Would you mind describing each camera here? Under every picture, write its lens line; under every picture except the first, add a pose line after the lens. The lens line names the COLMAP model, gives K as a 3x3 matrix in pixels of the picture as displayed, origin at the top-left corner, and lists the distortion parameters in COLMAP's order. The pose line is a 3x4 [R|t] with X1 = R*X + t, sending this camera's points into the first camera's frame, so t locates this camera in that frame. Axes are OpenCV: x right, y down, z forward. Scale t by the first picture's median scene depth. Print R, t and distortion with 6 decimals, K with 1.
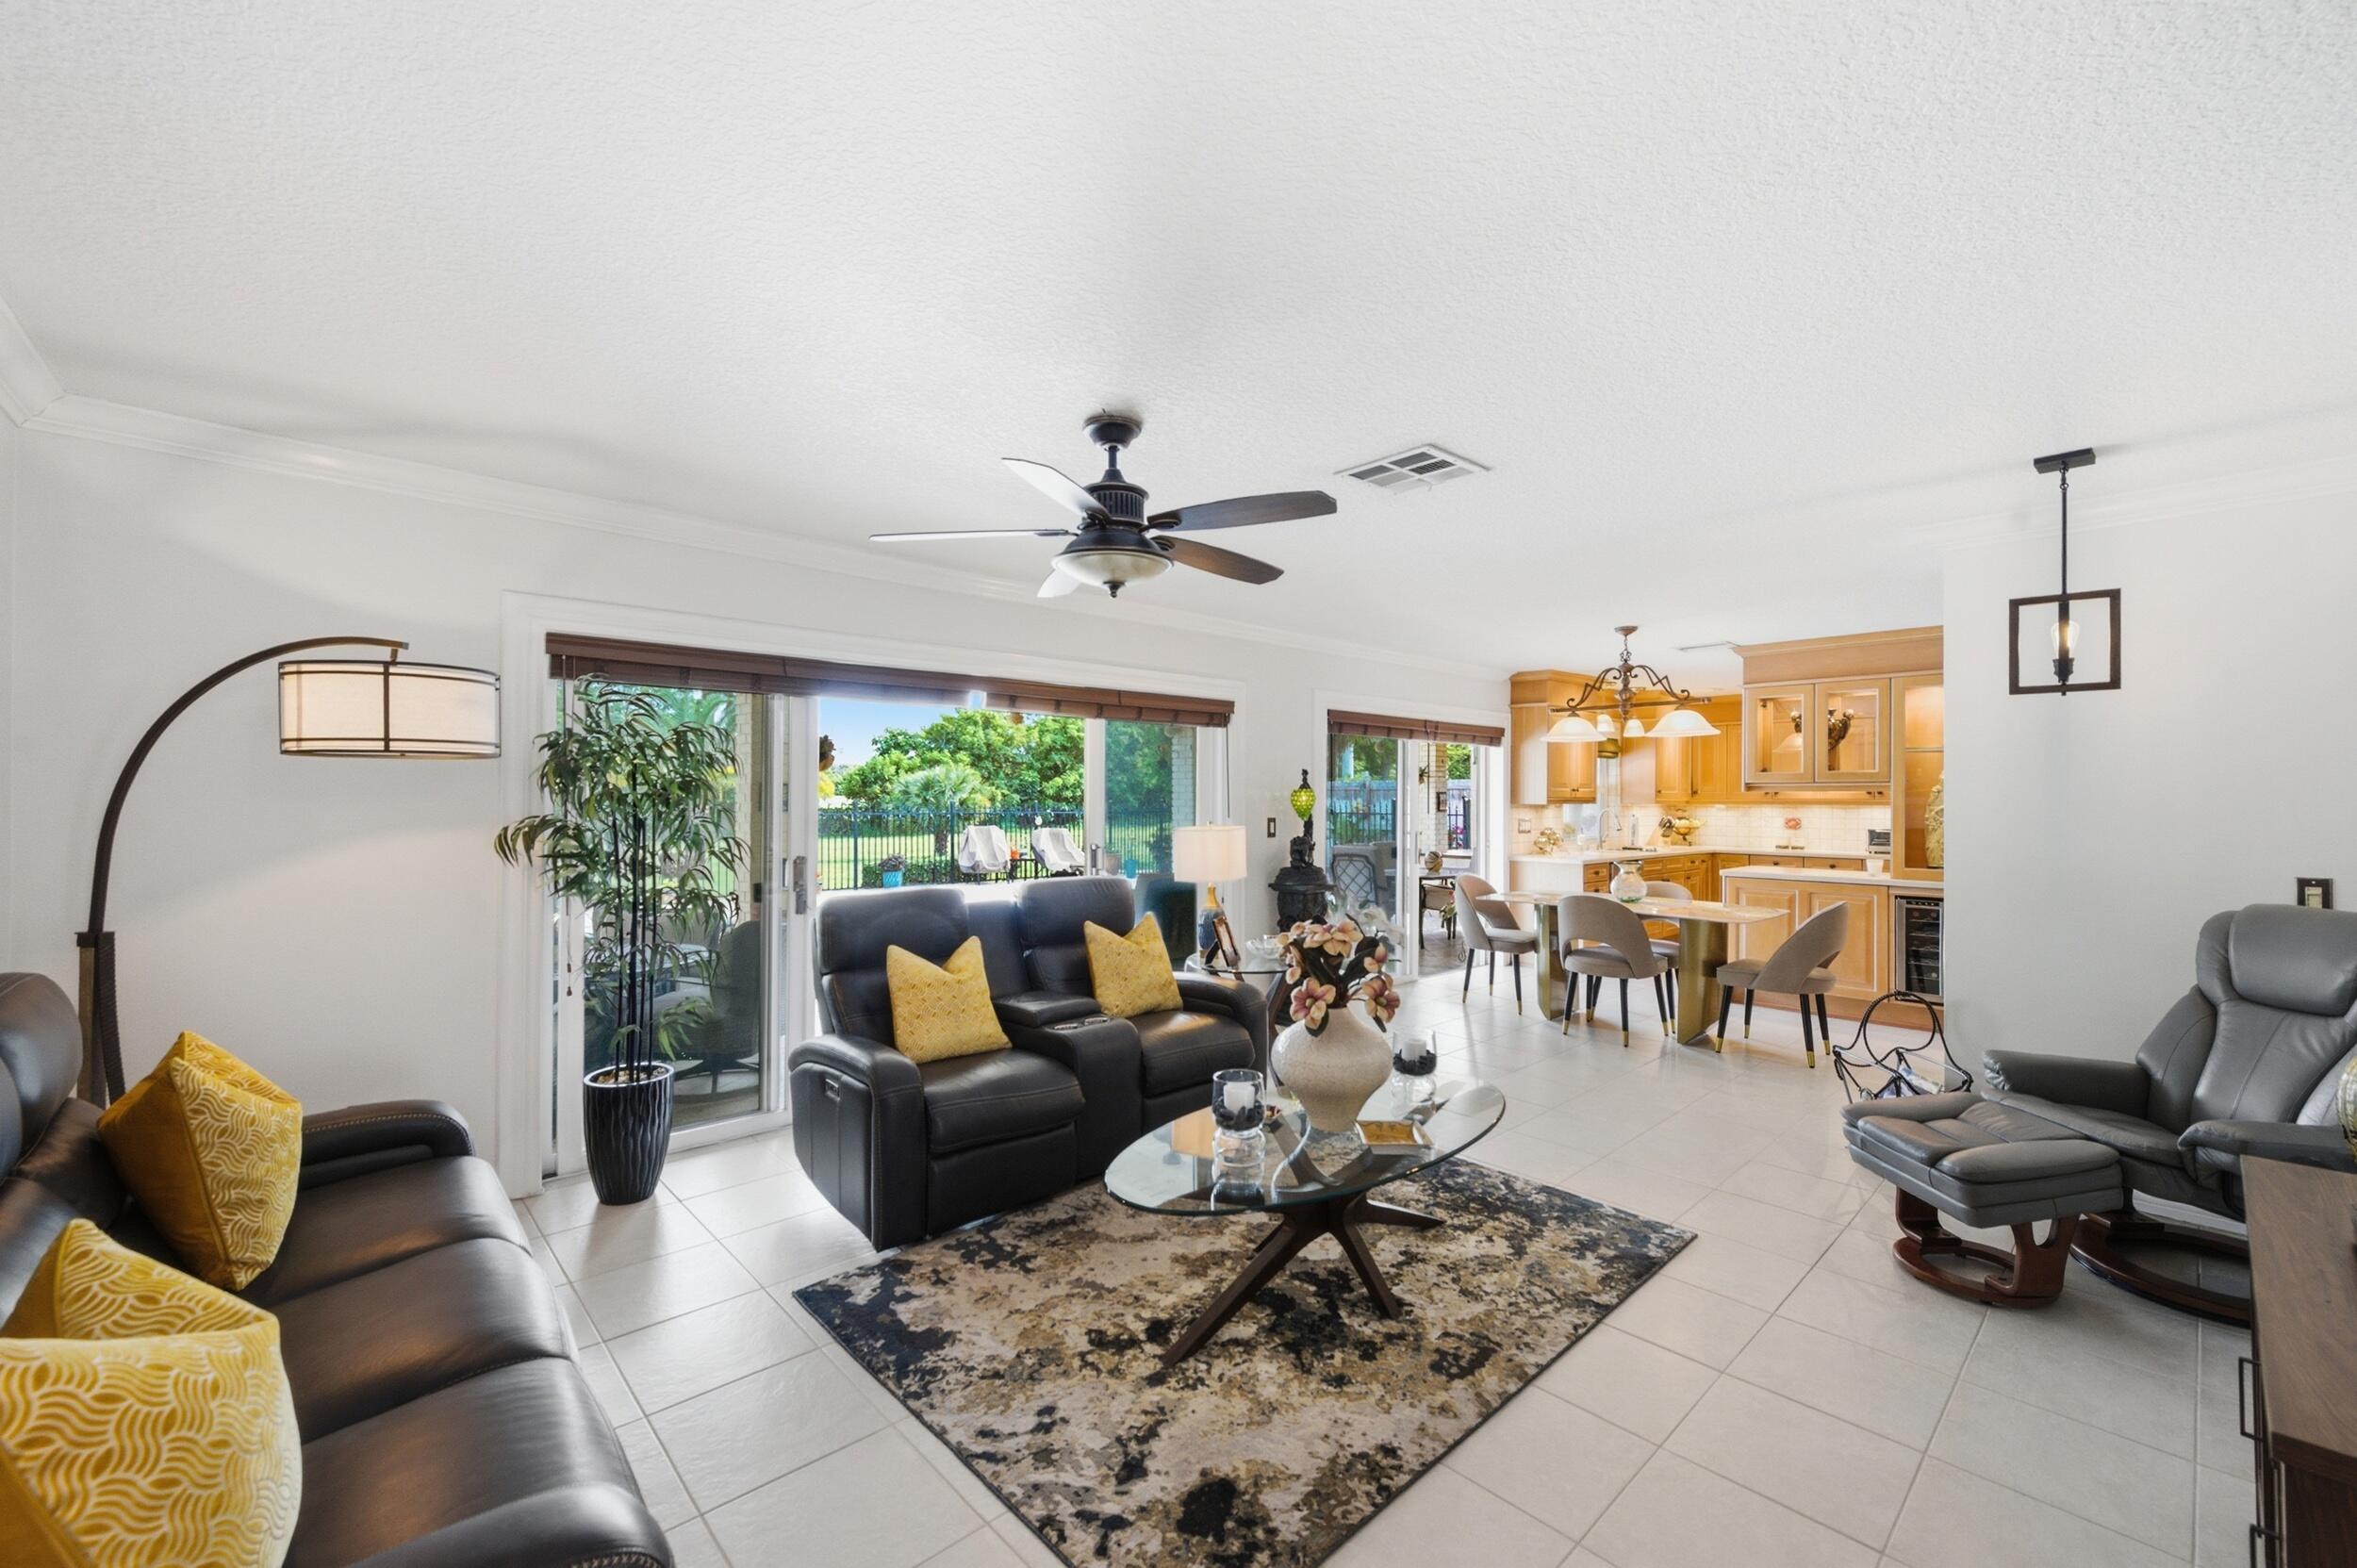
lens RADIAL K [[949.5, 0, 1176.9], [0, 949.5, 804.3], [0, 0, 1]] dist [0.000482, 0.000202]
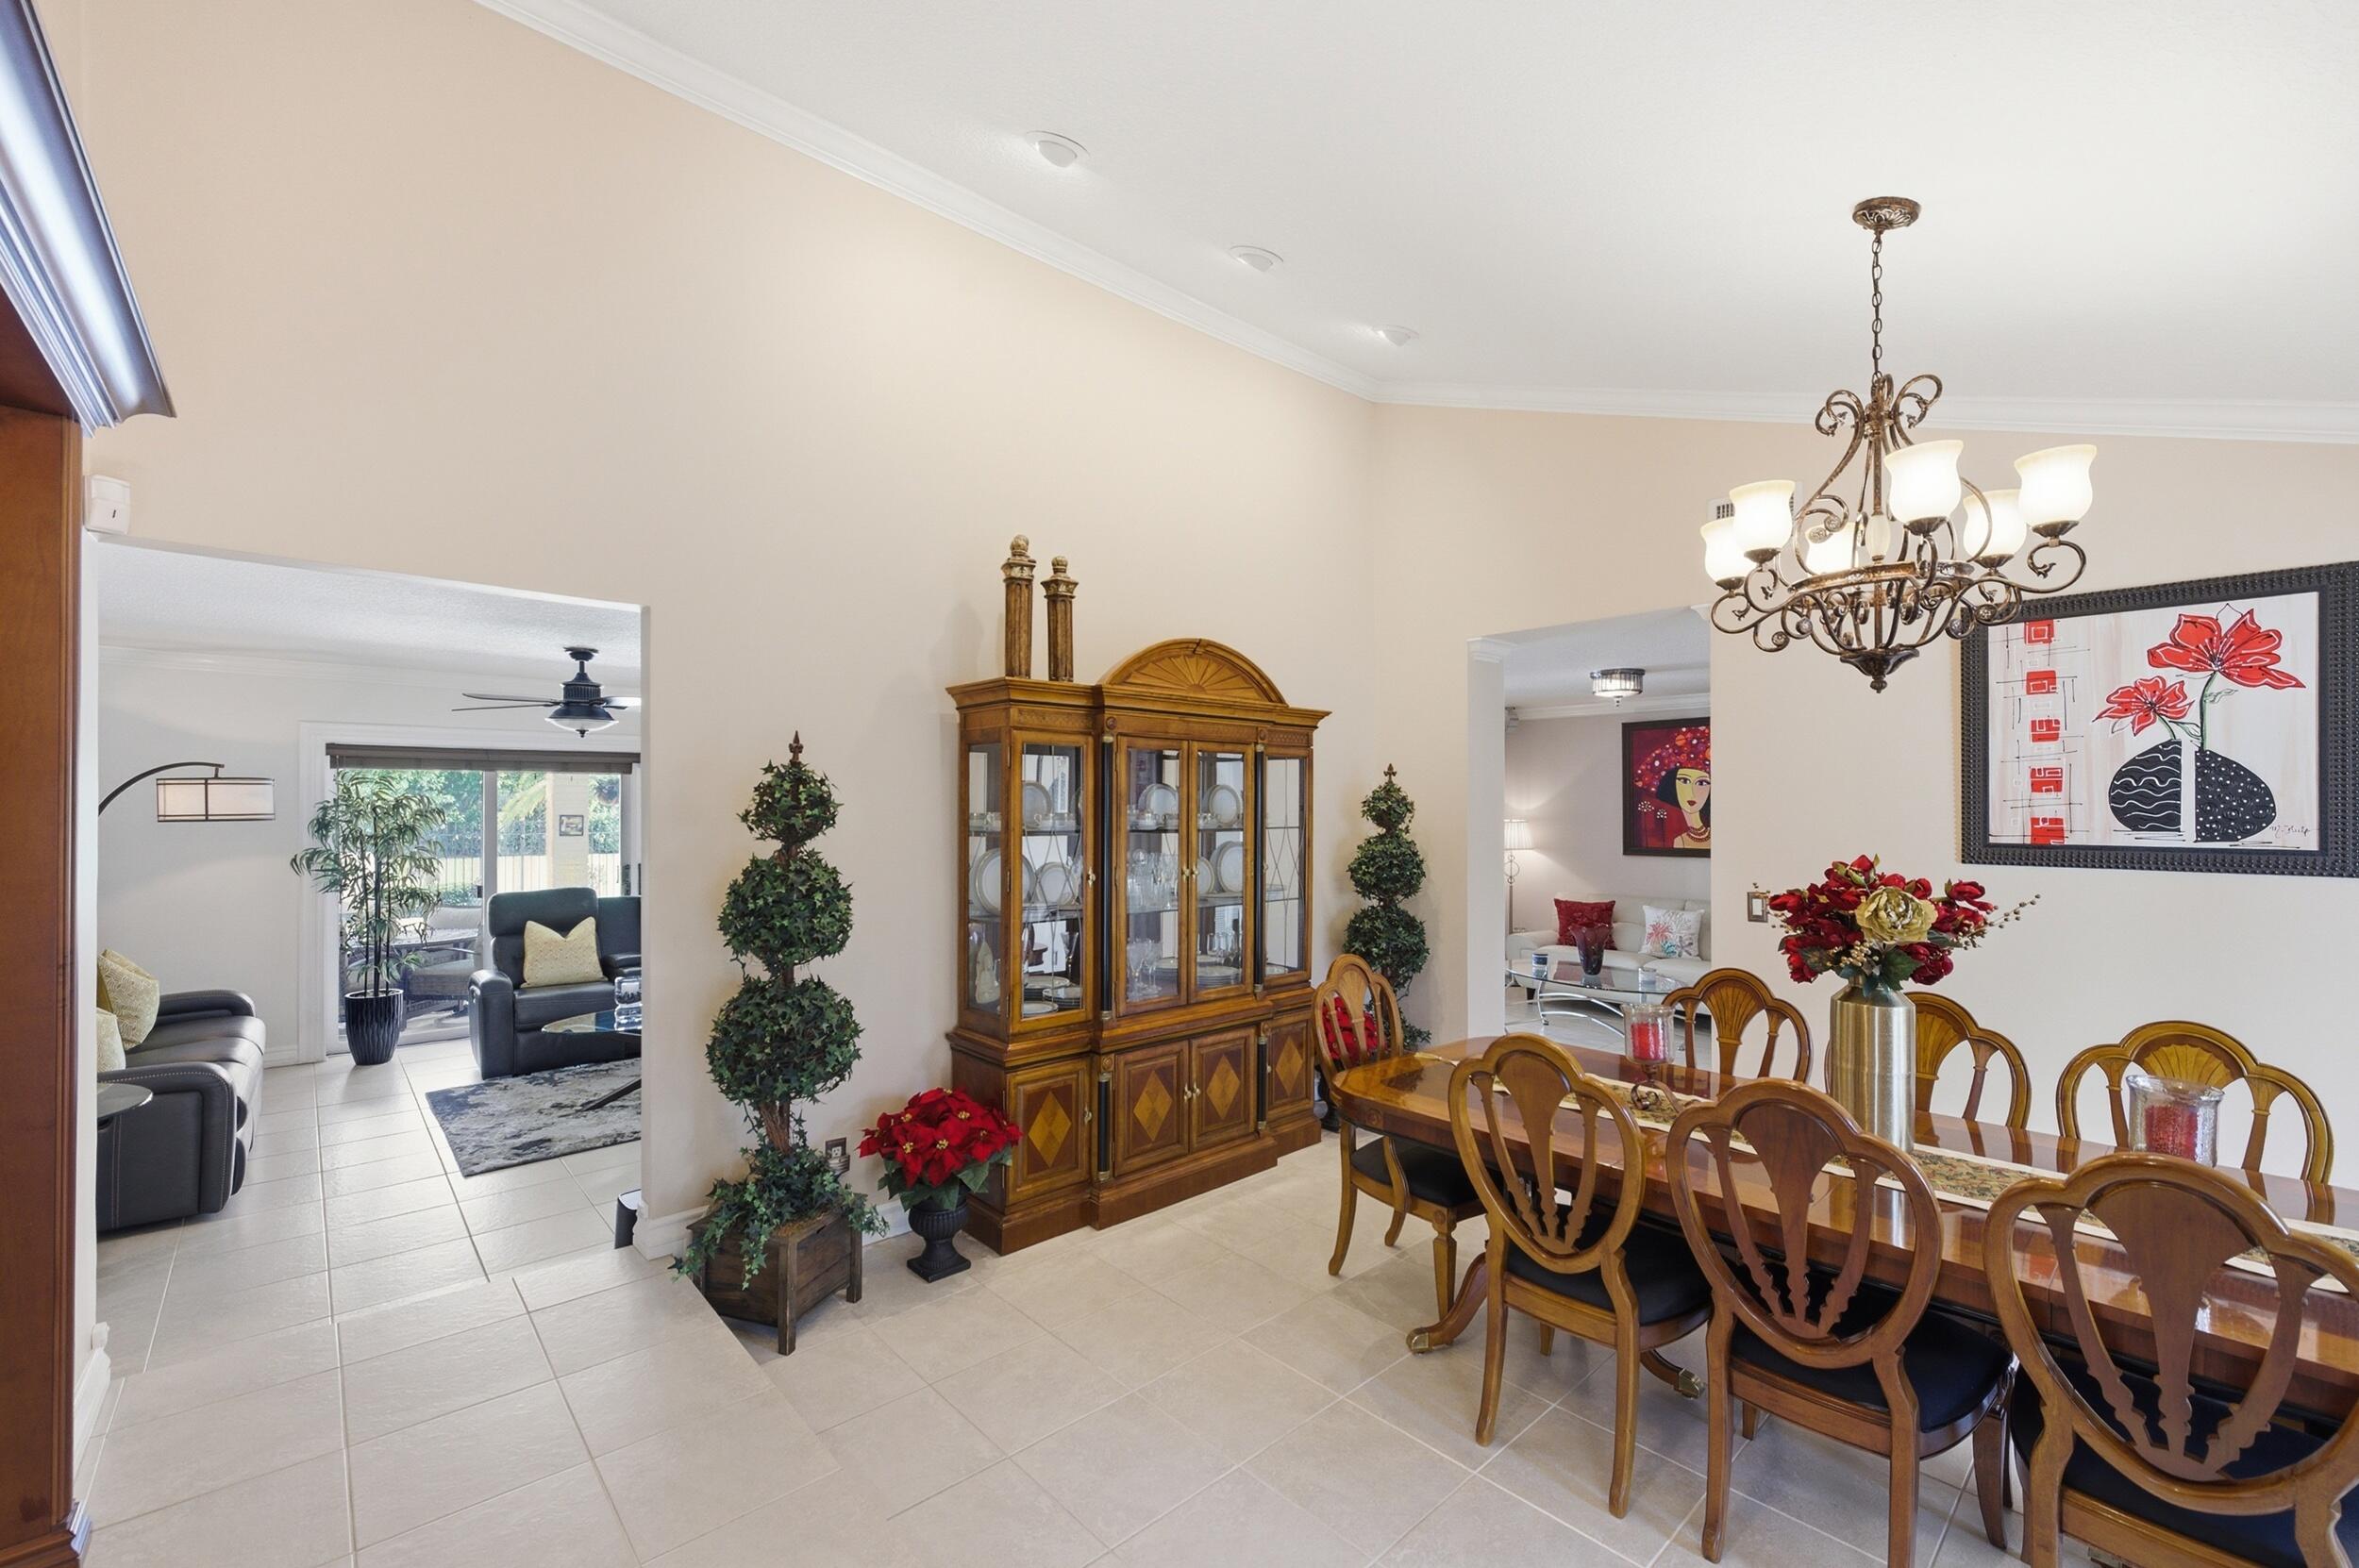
lens RADIAL K [[967.6, 0, 1182.7], [0, 967.6, 808.5], [0, 0, 1]] dist [0.000830, -0.000006]
pose [[0.999954, -0.008295, -0.004884, 1.181597], [0.008268, 0.999951, -0.005513, -0.048138], [0.004930, 0.005473, 0.999973, -0.995125]]
